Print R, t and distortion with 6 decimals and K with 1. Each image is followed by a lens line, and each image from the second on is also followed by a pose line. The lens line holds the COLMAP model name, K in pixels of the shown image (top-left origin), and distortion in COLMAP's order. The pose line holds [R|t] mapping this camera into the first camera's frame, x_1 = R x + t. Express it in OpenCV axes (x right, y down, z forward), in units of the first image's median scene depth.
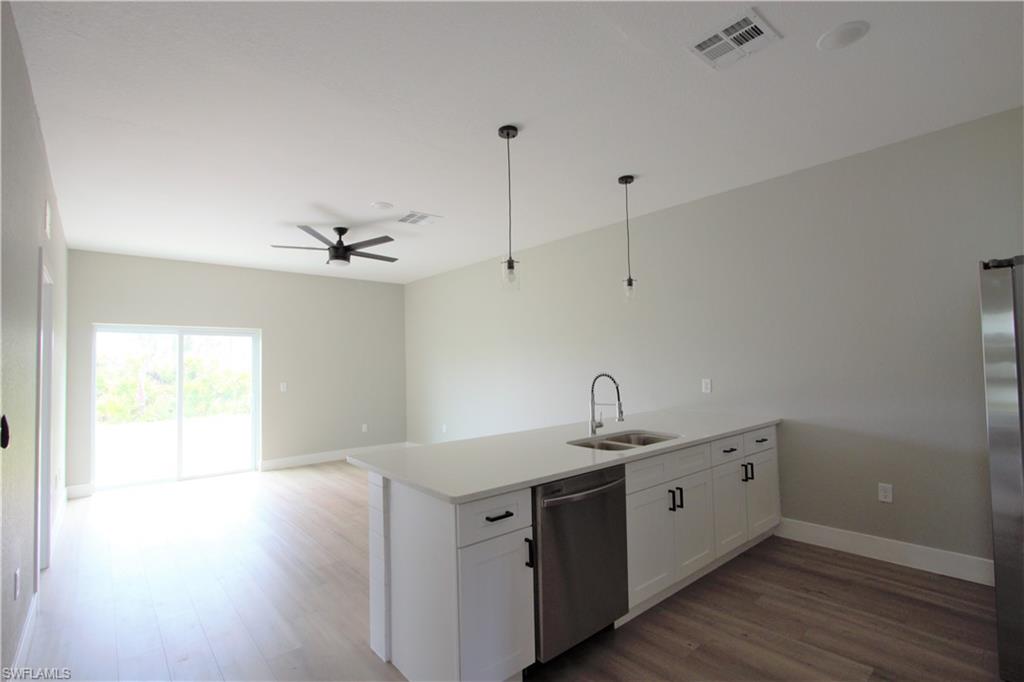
lens RADIAL K [[479.7, 0, 509.1], [0, 479.7, 341.7], [0, 0, 1]] dist [-0.013329, 0.000272]
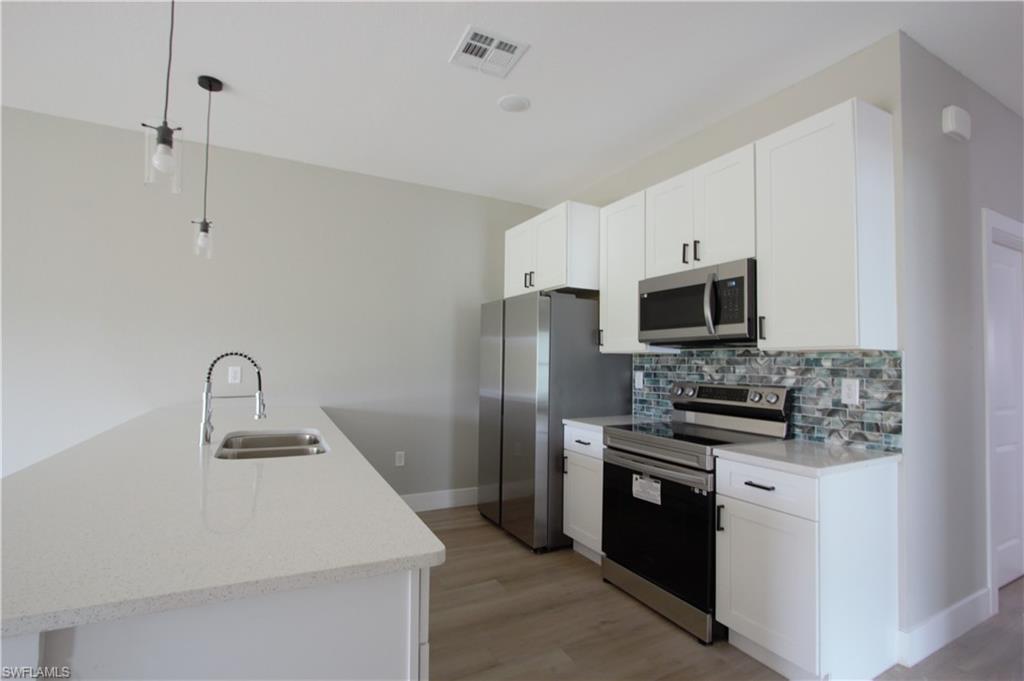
lens RADIAL K [[479.7, 0, 512.0], [0, 479.7, 338.8], [0, 0, 1]] dist [-0.013329, 0.000272]
pose [[0.220017, 0.071007, 0.972908, -0.376393], [-0.062908, 0.996304, -0.058489, 0.062639], [-0.973465, -0.048335, 0.223671, 0.455753]]
